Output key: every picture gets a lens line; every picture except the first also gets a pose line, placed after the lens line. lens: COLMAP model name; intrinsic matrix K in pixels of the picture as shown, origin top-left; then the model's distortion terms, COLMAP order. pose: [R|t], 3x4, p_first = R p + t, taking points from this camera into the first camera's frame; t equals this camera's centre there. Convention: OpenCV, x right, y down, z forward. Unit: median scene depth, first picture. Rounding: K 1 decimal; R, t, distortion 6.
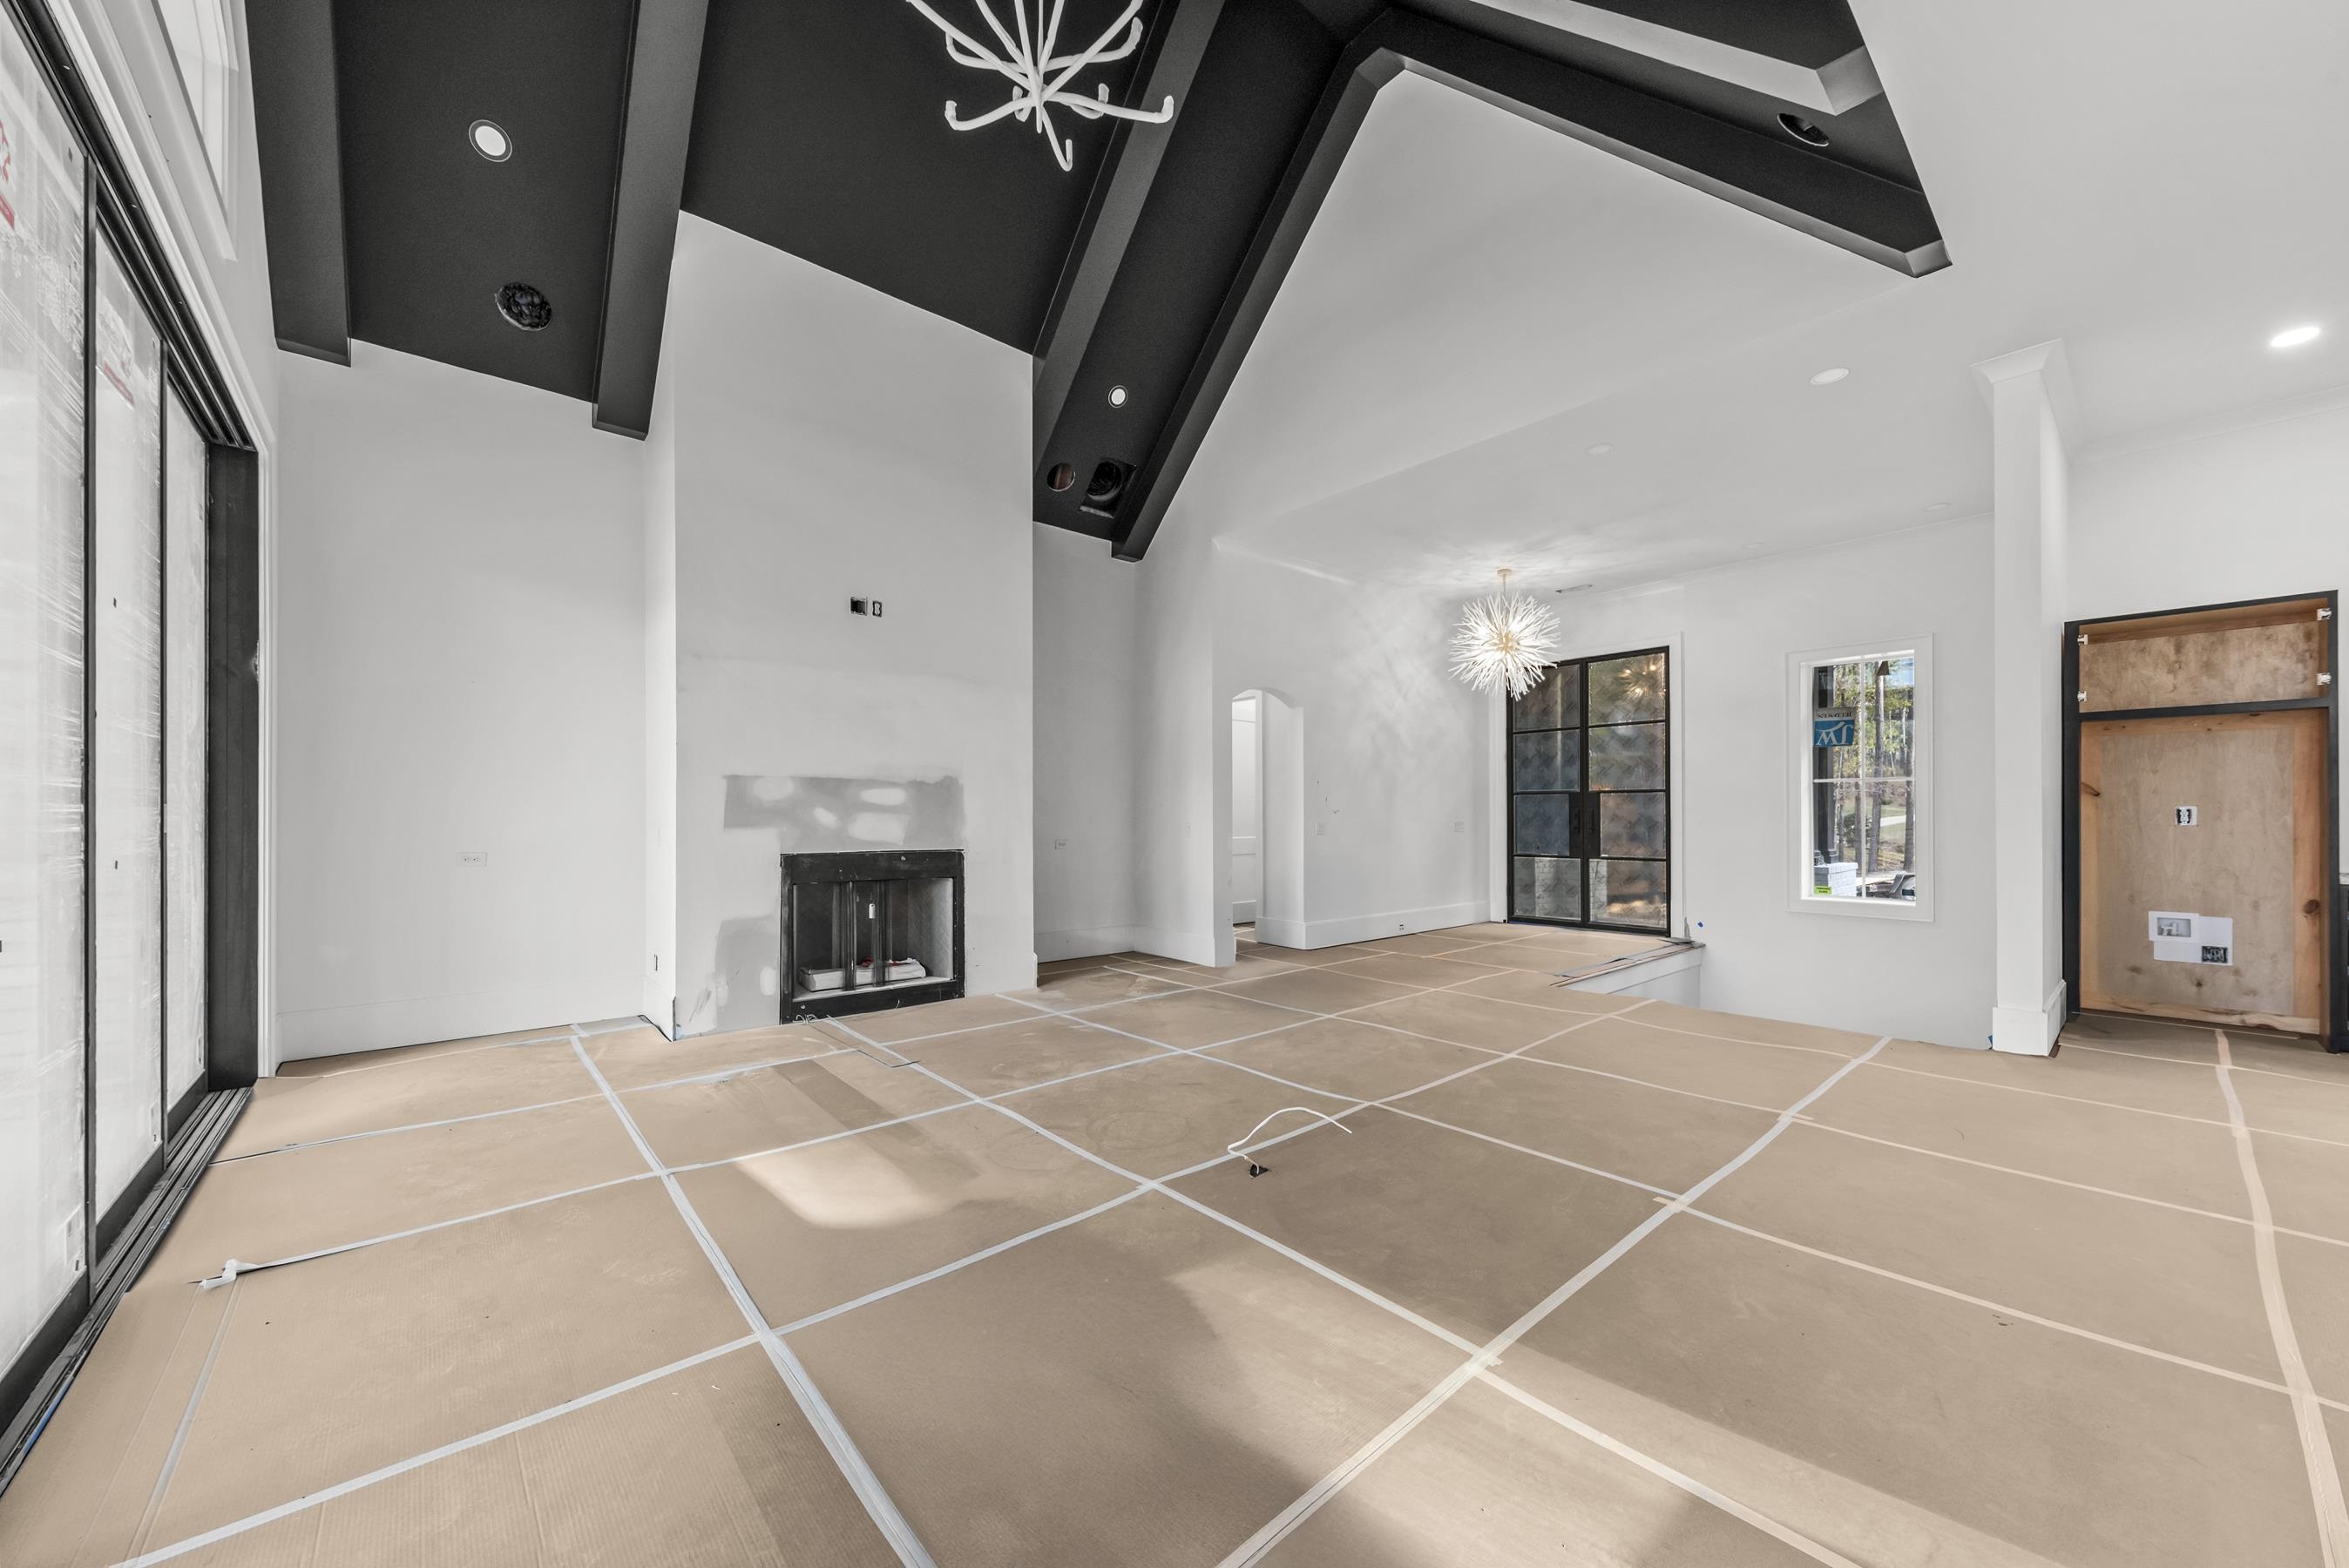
lens RADIAL K [[870.4, 0, 1183.5], [0, 870.4, 804.0], [0, 0, 1]] dist [0.013632, 0.000185]
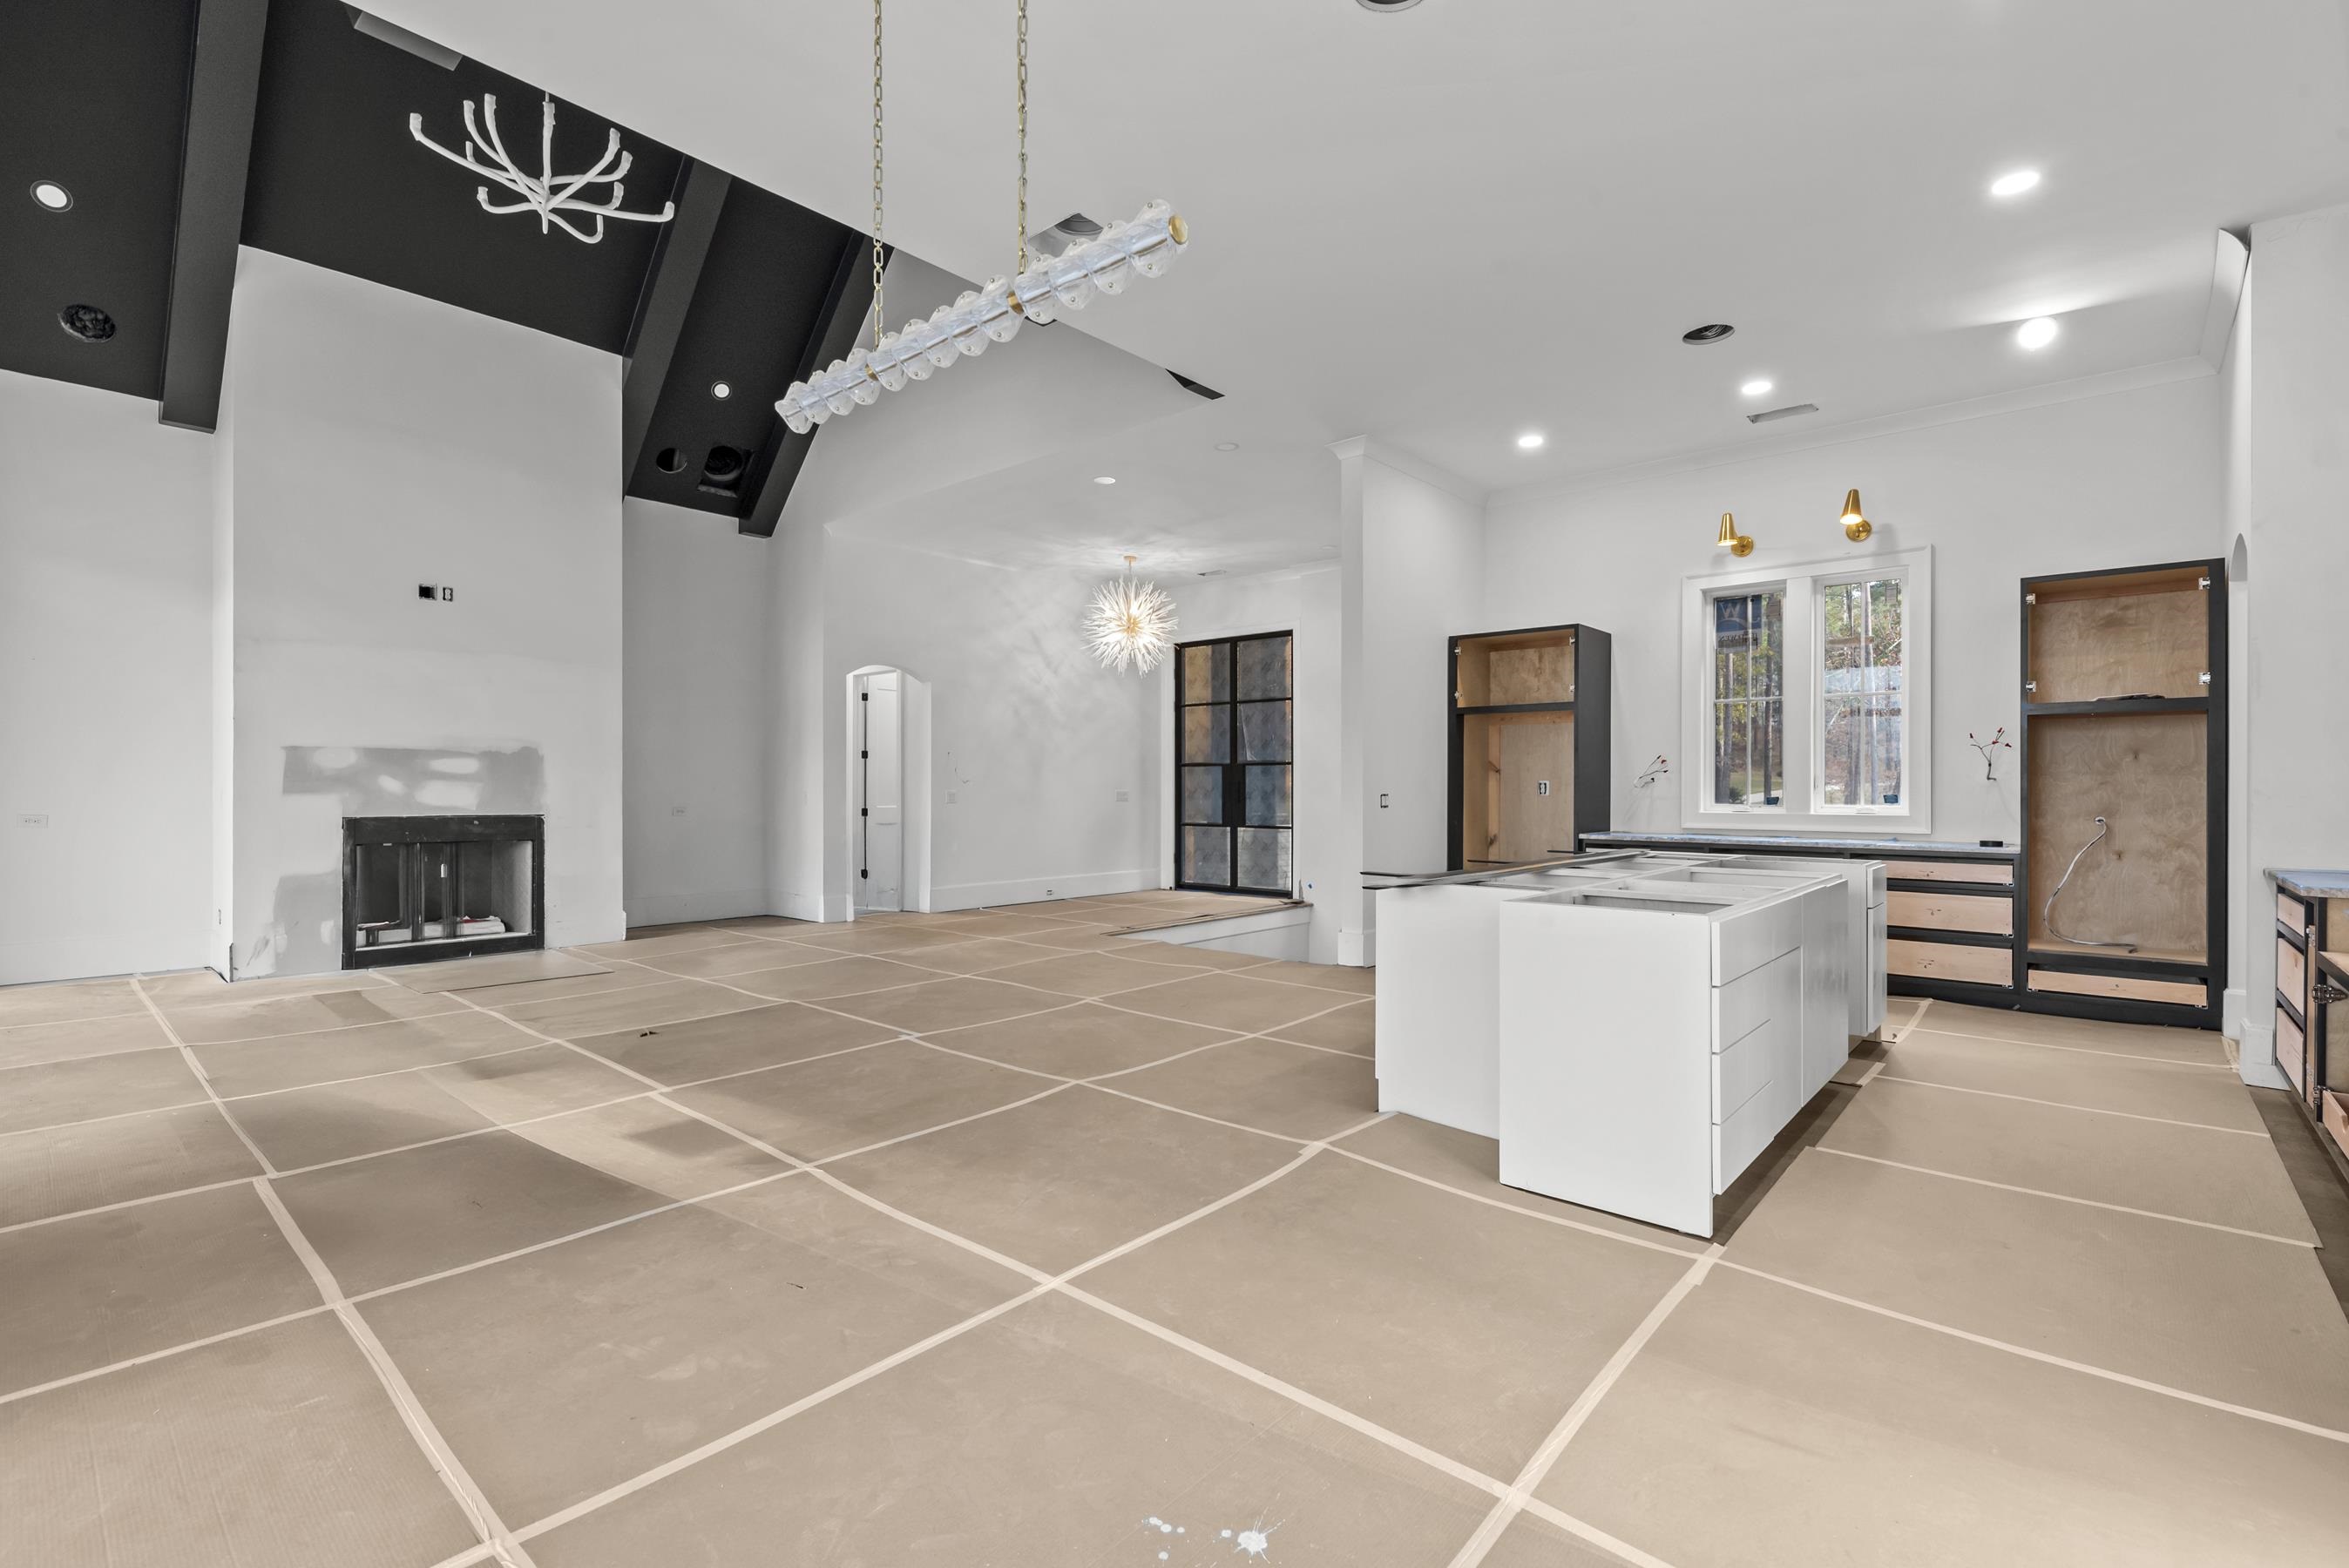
lens RADIAL K [[1047.3, 0, 1171.1], [0, 1047.3, 779.3], [0, 0, 1]] dist [0.008082, -0.005747]
pose [[0.990939, 0.005251, 0.134207, 0.348012], [-0.006304, 0.999953, 0.007423, -0.006650], [-0.134161, -0.008202, 0.990926, -0.401396]]
